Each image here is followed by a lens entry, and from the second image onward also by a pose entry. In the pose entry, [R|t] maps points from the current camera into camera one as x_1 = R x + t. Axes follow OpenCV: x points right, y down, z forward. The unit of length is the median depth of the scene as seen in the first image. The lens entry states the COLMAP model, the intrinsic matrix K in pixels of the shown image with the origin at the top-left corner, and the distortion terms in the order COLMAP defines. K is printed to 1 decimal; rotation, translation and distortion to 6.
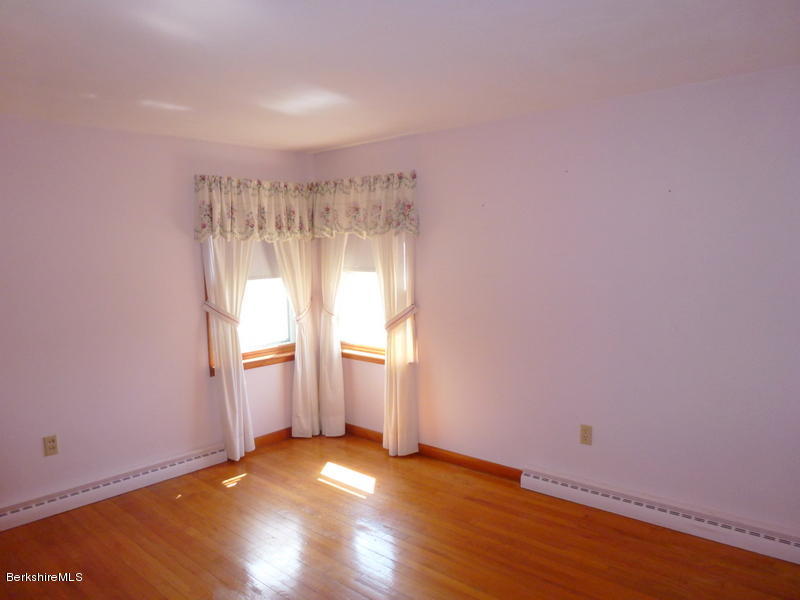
lens RADIAL K [[567.2, 0, 401.5], [0, 567.2, 300.0], [0, 0, 1]] dist [-0.056469, 0.015862]
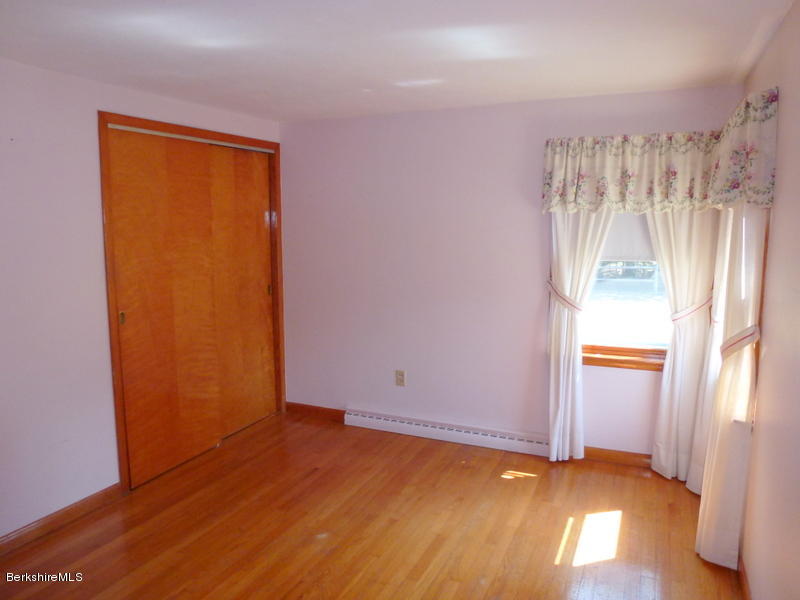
lens RADIAL K [[567.2, 0, 401.9], [0, 567.2, 304.5], [0, 0, 1]] dist [-0.056469, 0.015862]
pose [[0.311189, 0.148985, -0.938597, 0.436310], [-0.091007, 0.987768, 0.126617, -0.050668], [0.945981, 0.046017, 0.320941, 0.477316]]
